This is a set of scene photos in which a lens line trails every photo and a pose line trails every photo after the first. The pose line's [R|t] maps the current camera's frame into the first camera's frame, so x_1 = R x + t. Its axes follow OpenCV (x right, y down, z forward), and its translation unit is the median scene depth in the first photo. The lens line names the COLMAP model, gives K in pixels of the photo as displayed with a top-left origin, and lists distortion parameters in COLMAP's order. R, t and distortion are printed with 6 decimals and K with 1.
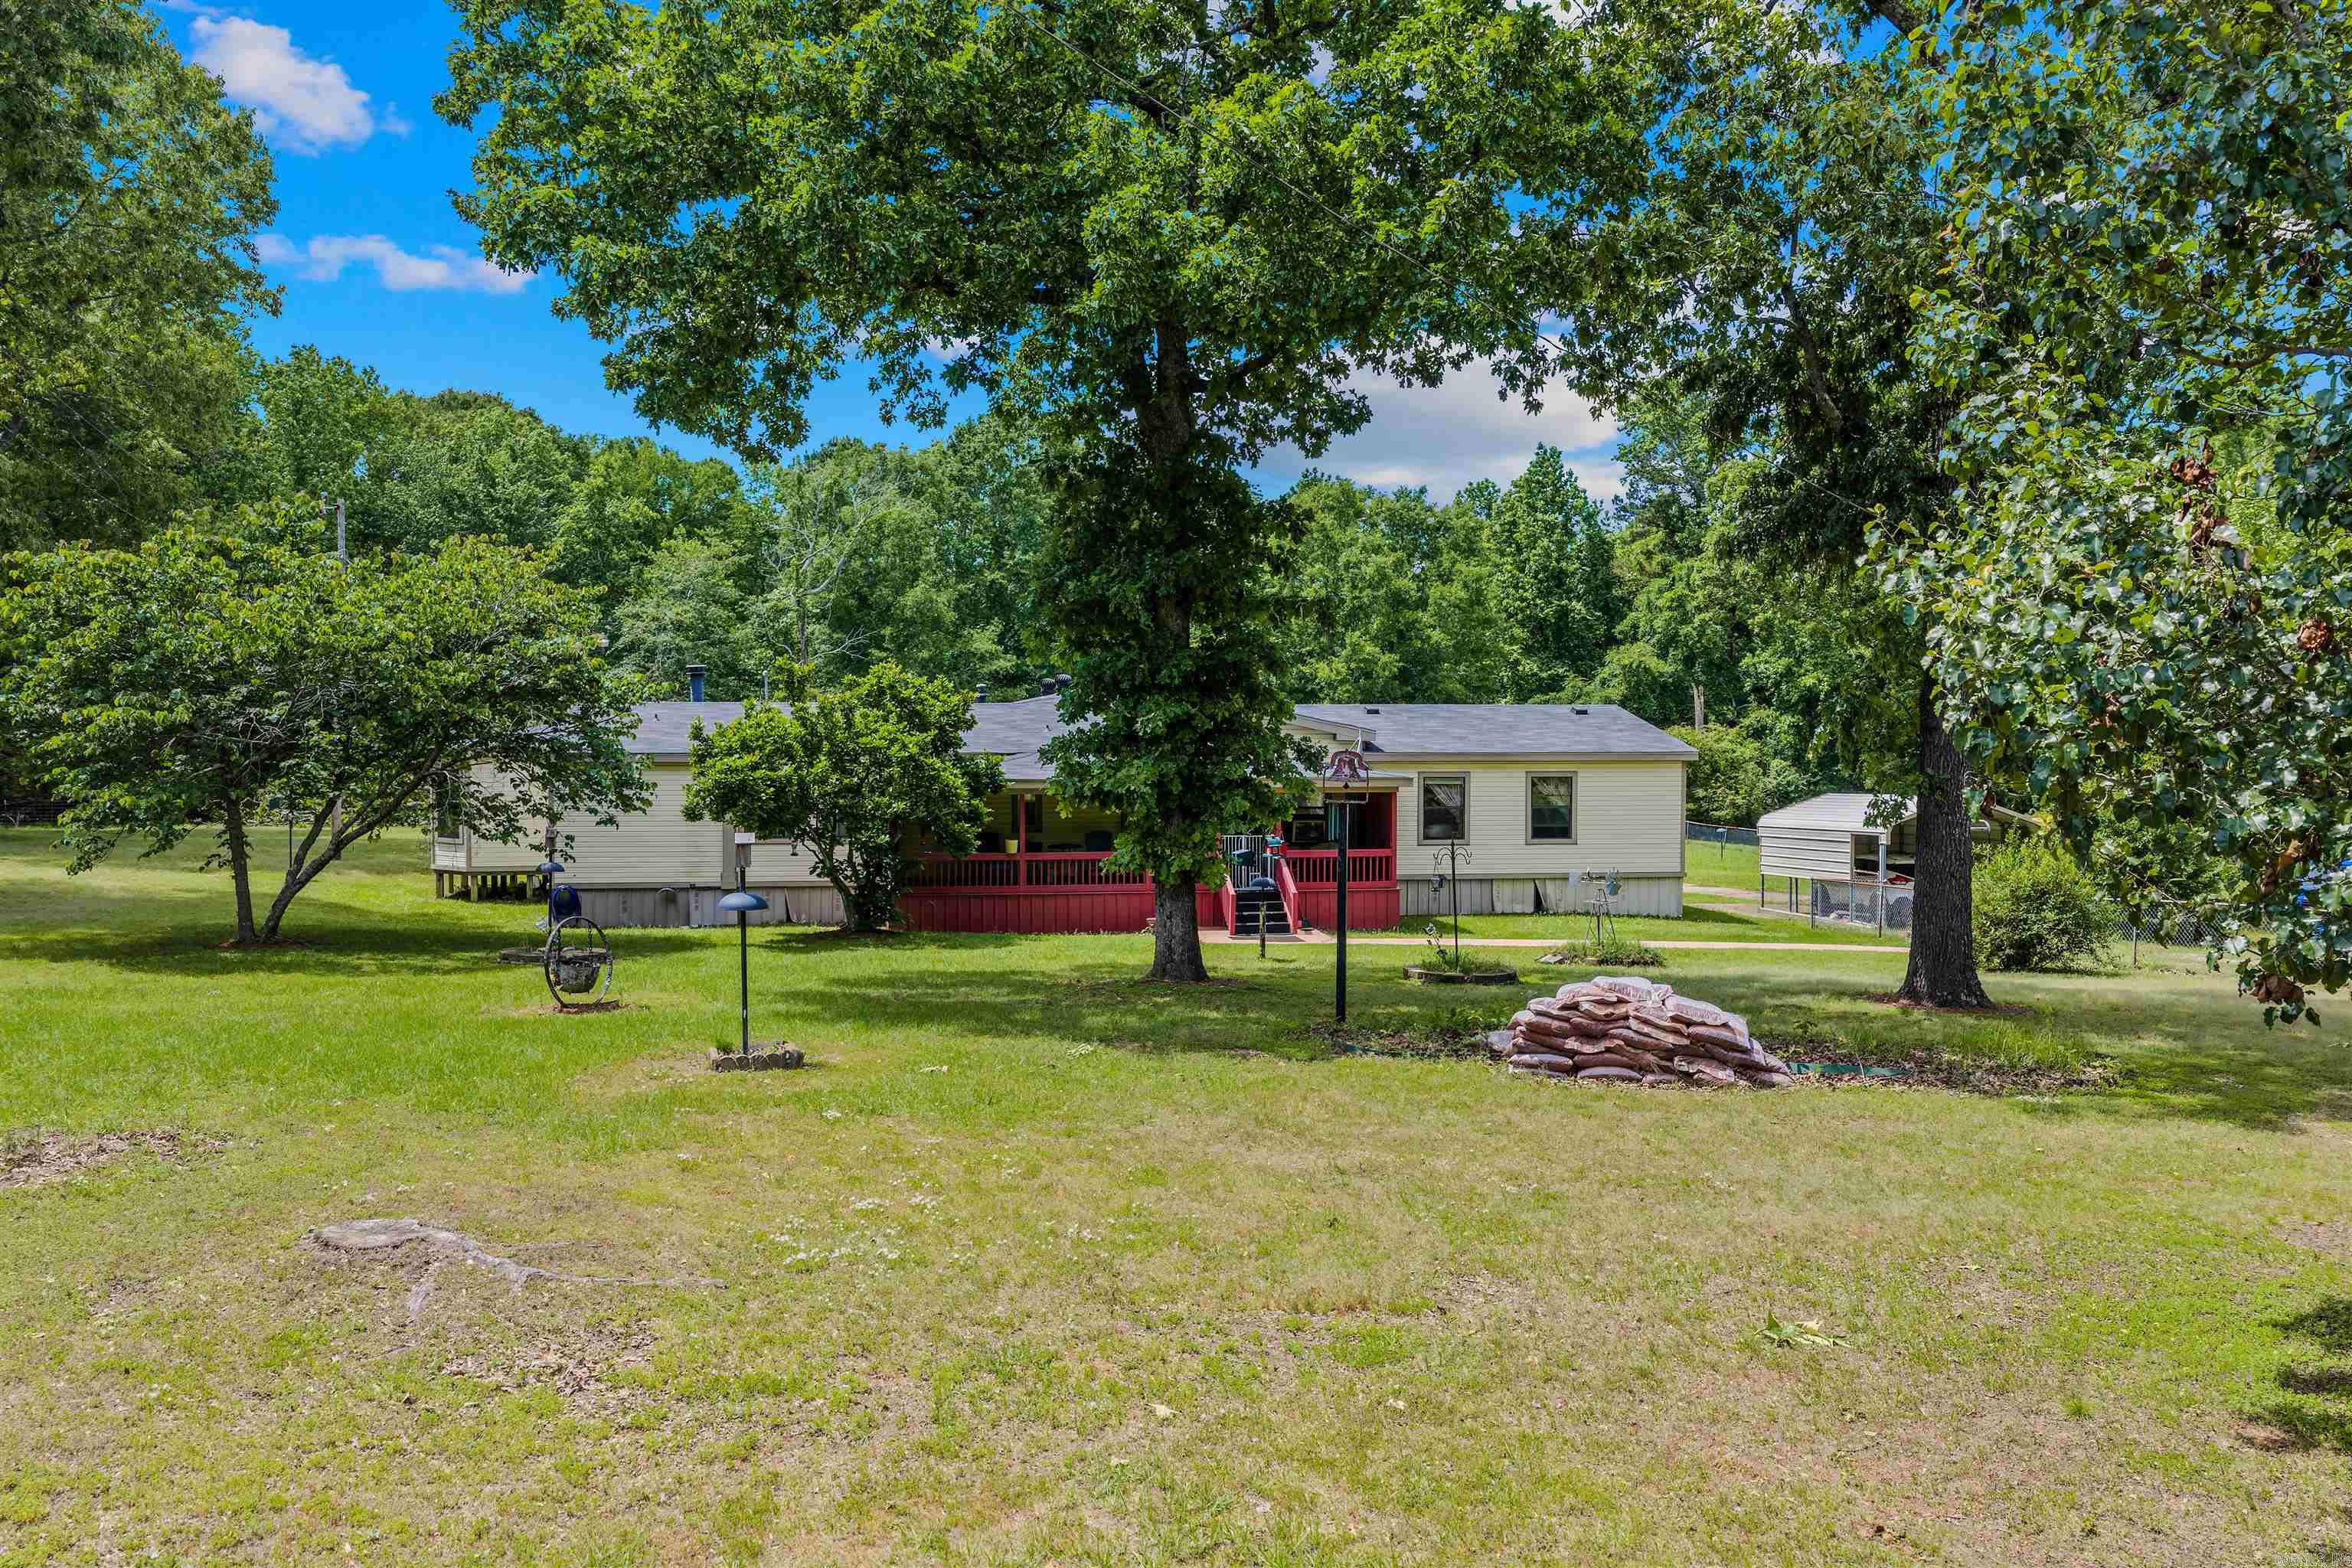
lens RADIAL K [[1934.0, 0, 1178.1], [0, 1934.0, 776.9], [0, 0, 1]] dist [0.008692, -0.004722]
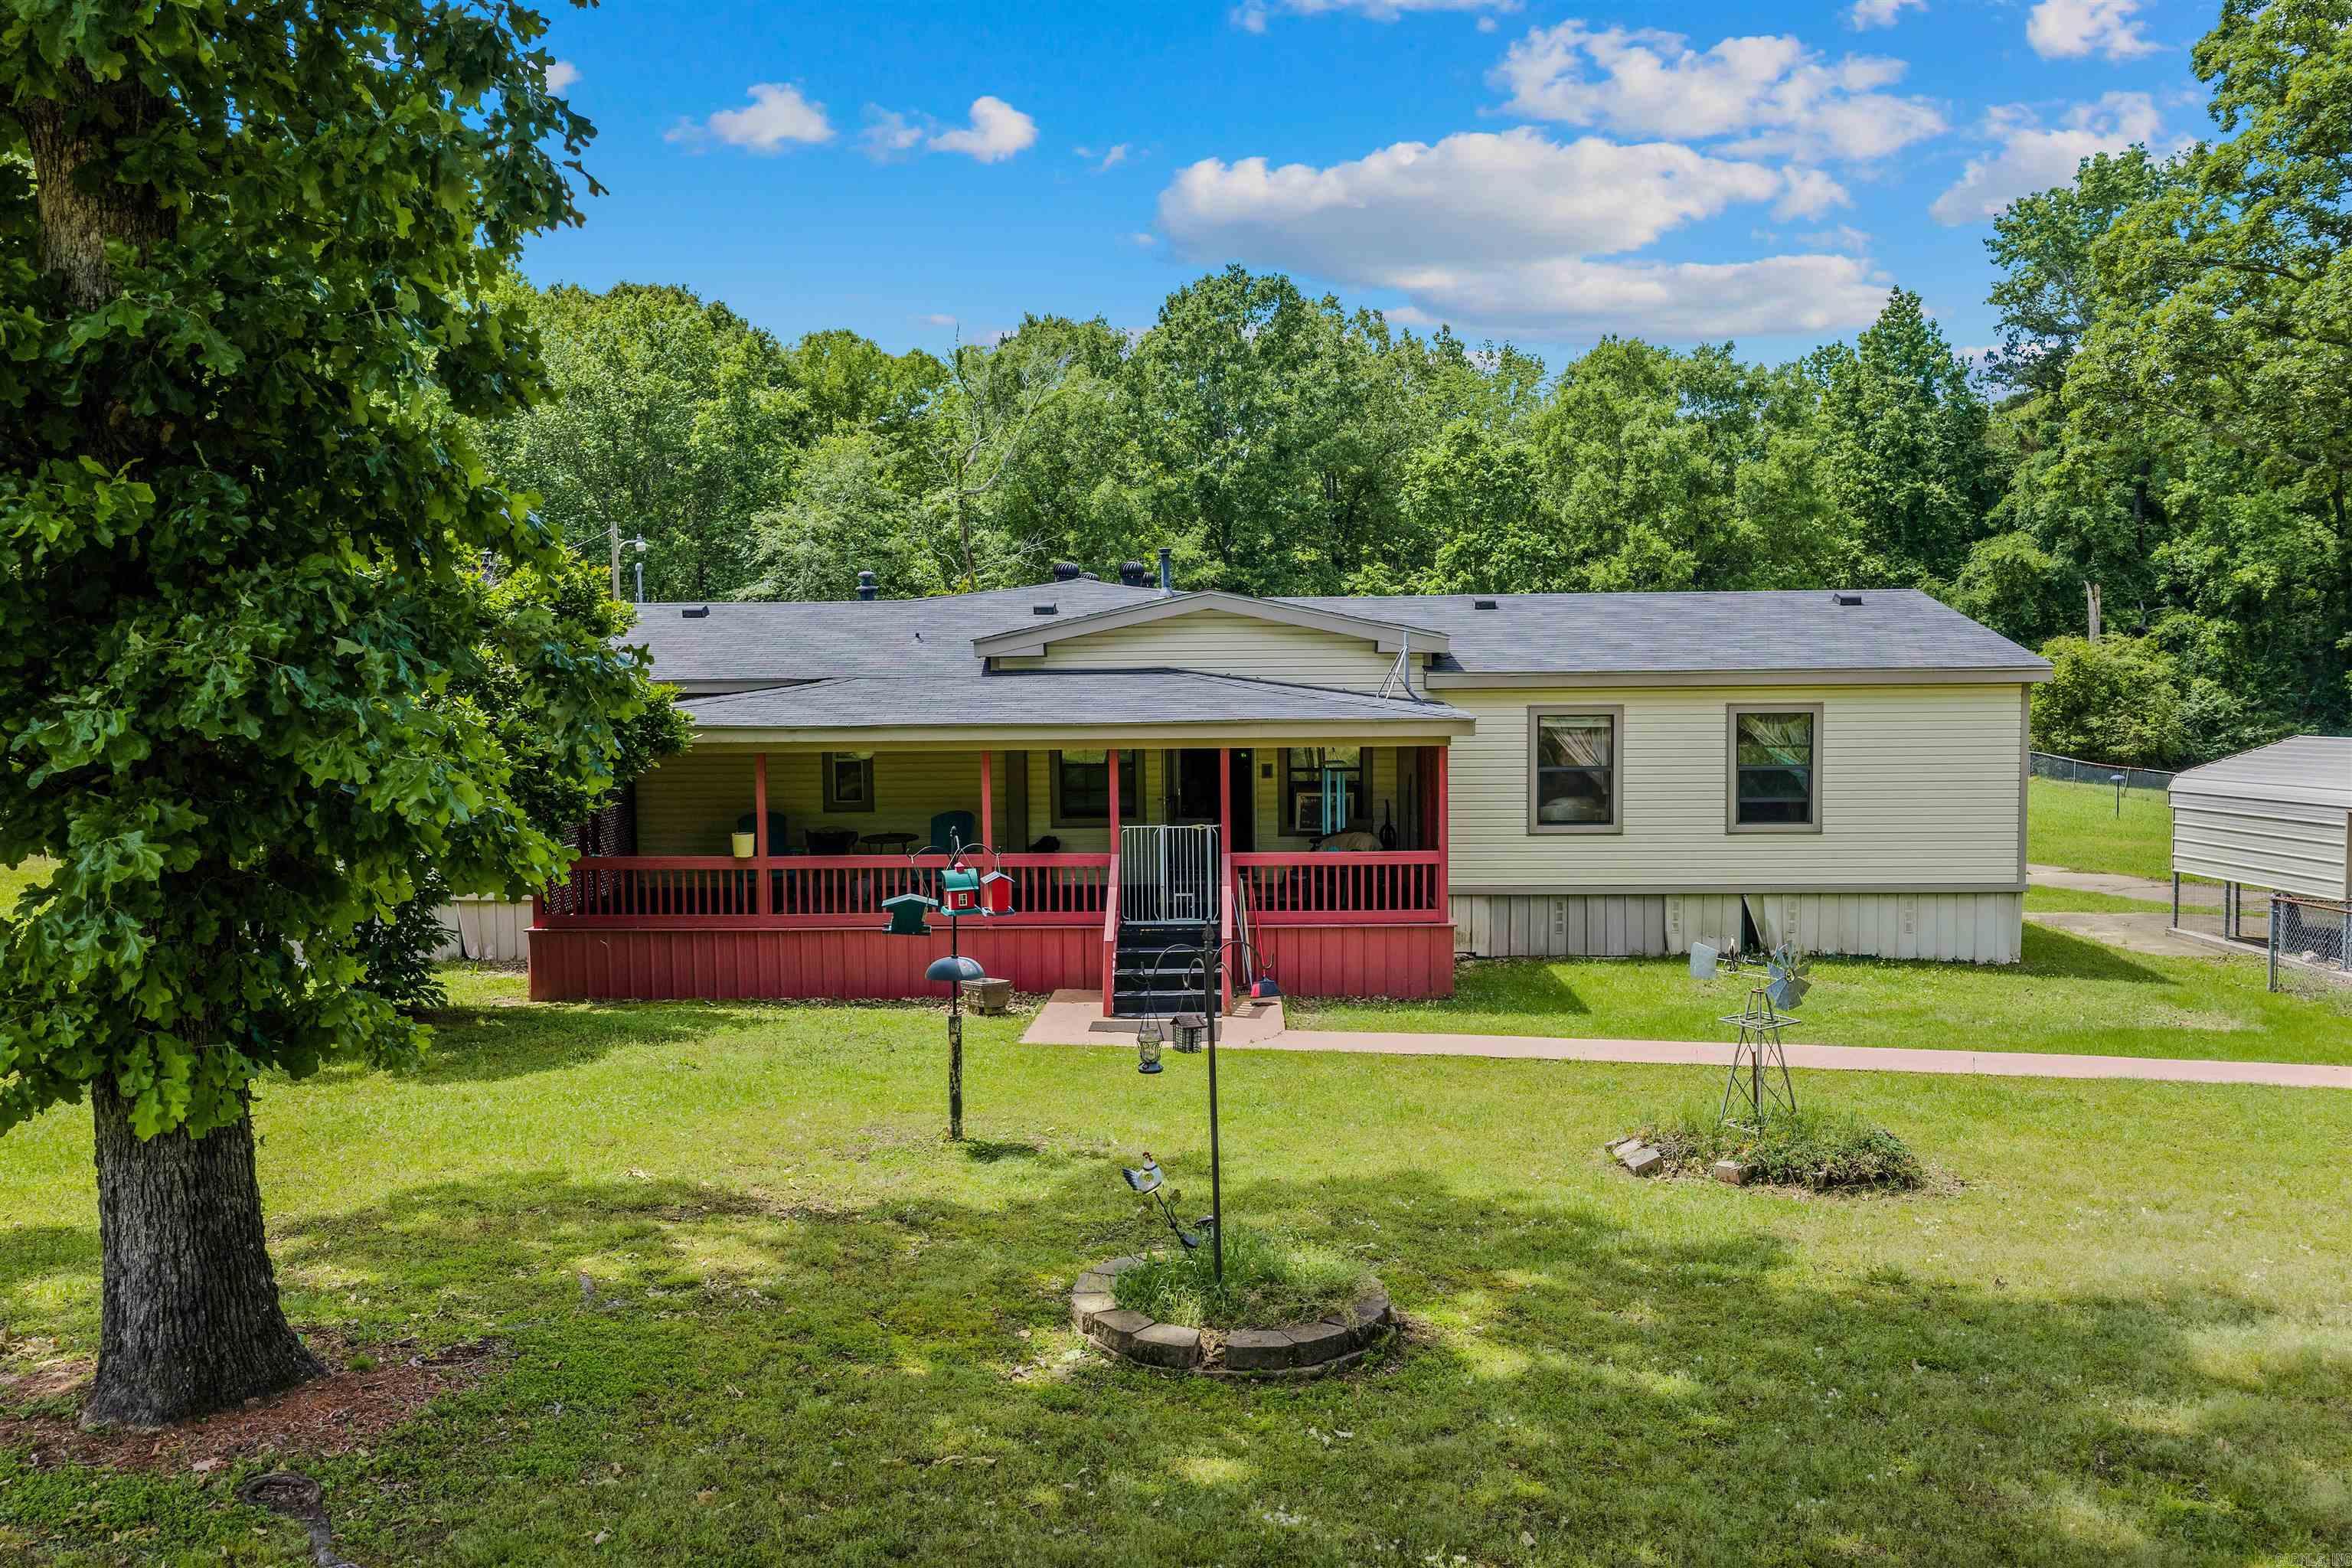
lens RADIAL K [[1924.4, 0, 1176.0], [0, 1924.4, 784.0], [0, 0, 1]] dist [-0.006608, -0.016202]
pose [[0.982239, 0.001218, -0.187628, 0.051653], [0.006730, 0.999107, 0.041721, -0.001545], [0.187511, -0.042243, 0.981354, 0.171130]]
